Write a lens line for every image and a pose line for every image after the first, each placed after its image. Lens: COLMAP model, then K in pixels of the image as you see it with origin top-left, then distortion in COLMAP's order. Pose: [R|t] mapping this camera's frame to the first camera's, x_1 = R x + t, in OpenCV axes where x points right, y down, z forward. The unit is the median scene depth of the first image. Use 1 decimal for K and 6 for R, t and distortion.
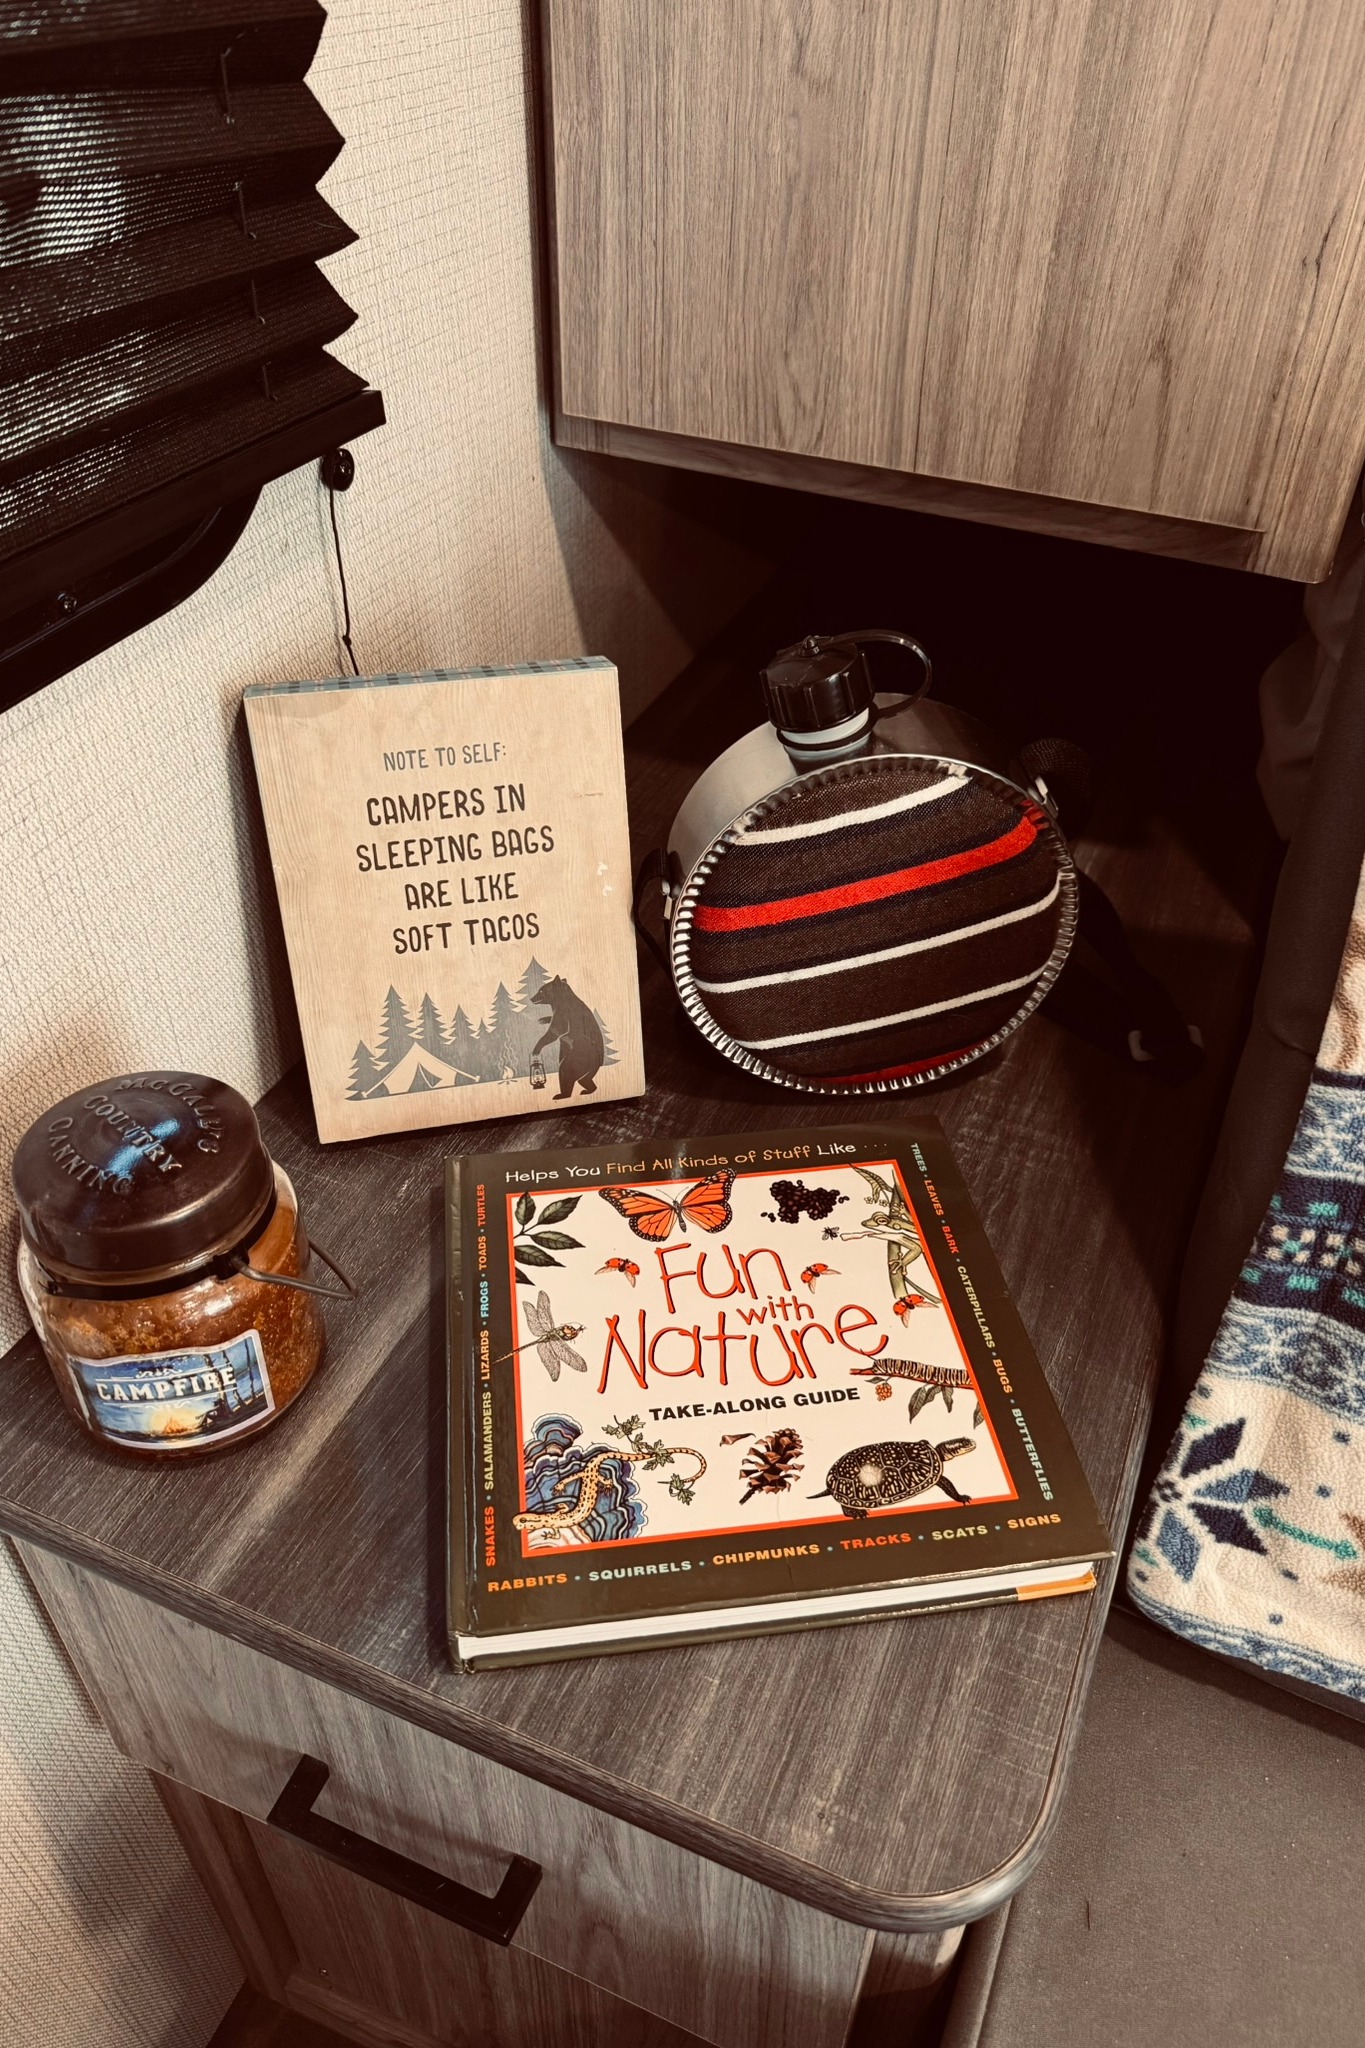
lens RADIAL K [[1473.7, 0, 675.4], [0, 1473.7, 1025.9], [0, 0, 1]] dist [0.006519, -0.016693]
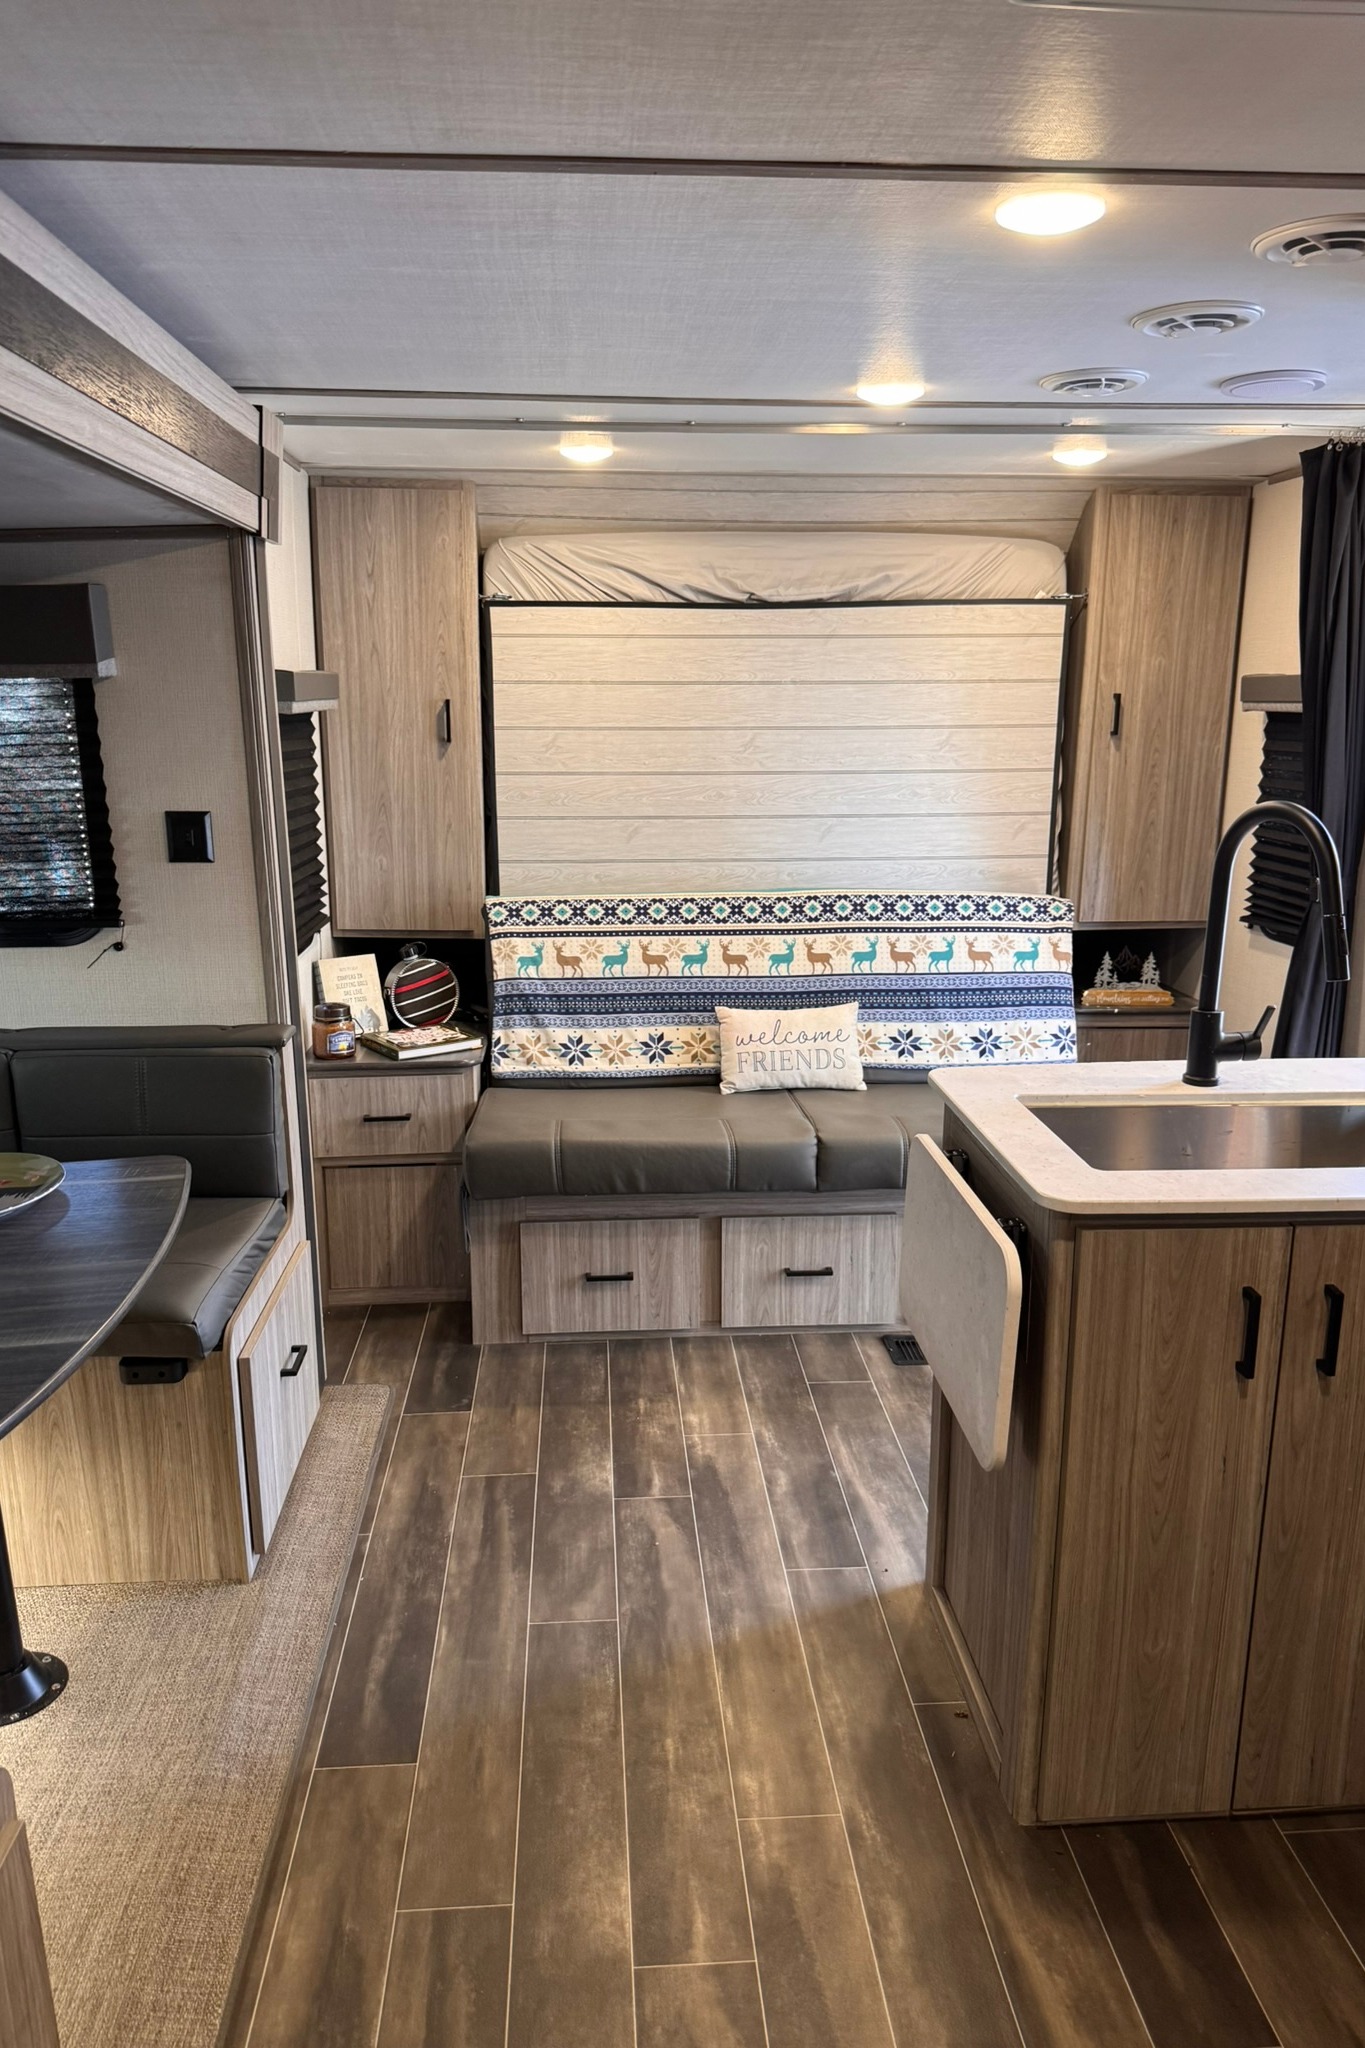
lens RADIAL K [[1473.7, 0, 683.7], [0, 1473.7, 1030.3], [0, 0, 1]] dist [0.006519, -0.016693]
pose [[0.888939, -0.105510, 0.445708, -1.614917], [0.294650, 0.876752, -0.380114, 2.657003], [-0.350669, 0.469226, 0.810468, -4.120910]]
